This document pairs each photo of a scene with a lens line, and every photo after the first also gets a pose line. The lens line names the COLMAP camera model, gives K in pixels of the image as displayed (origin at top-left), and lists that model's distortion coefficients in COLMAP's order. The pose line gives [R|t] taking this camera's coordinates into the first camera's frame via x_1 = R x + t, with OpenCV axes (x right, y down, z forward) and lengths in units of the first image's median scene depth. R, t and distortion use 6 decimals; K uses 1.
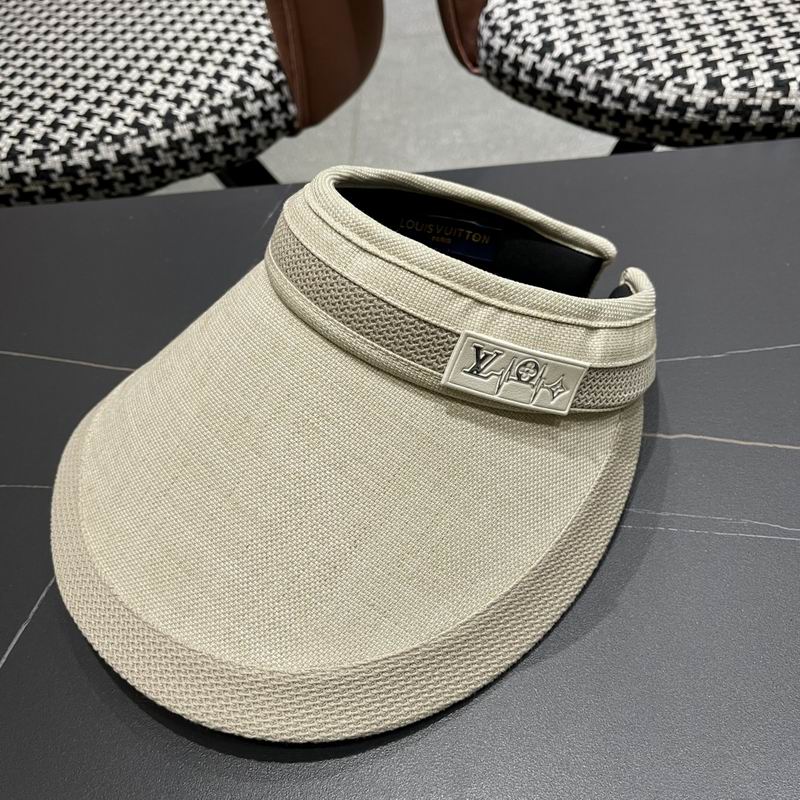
lens RADIAL K [[842.1, 0, 399.0], [0, 842.1, 406.1], [0, 0, 1]] dist [0.013127, 0.000000]
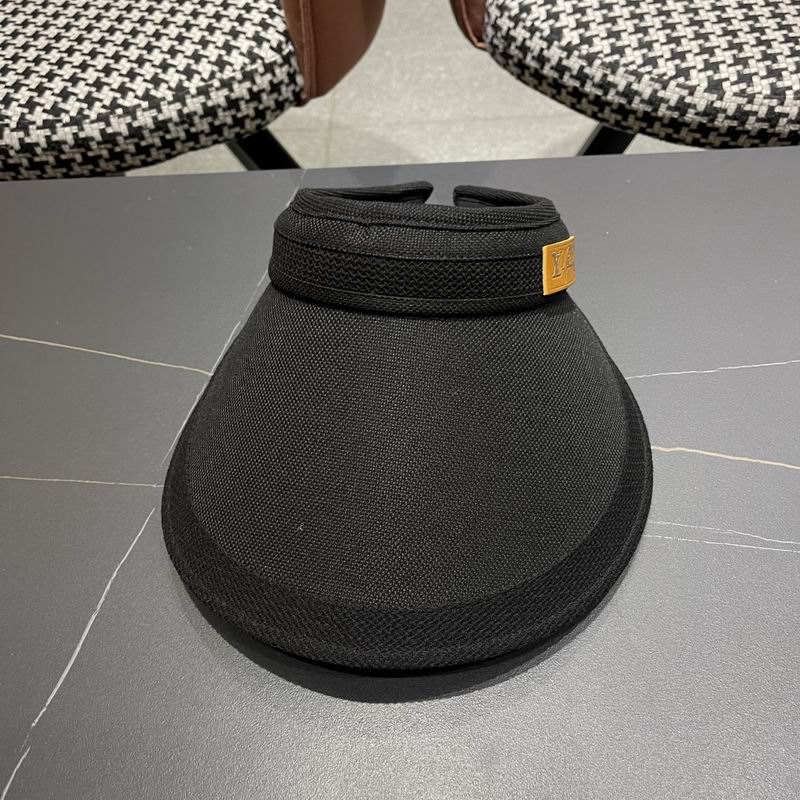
lens RADIAL K [[842.1, 0, 405.0], [0, 842.1, 413.2], [0, 0, 1]] dist [0.013127, 0.000000]
pose [[0.998256, 0.015800, 0.056887, -0.056217], [-0.022201, 0.993264, 0.113726, -0.080630], [-0.054707, -0.114790, 0.991882, -0.056238]]
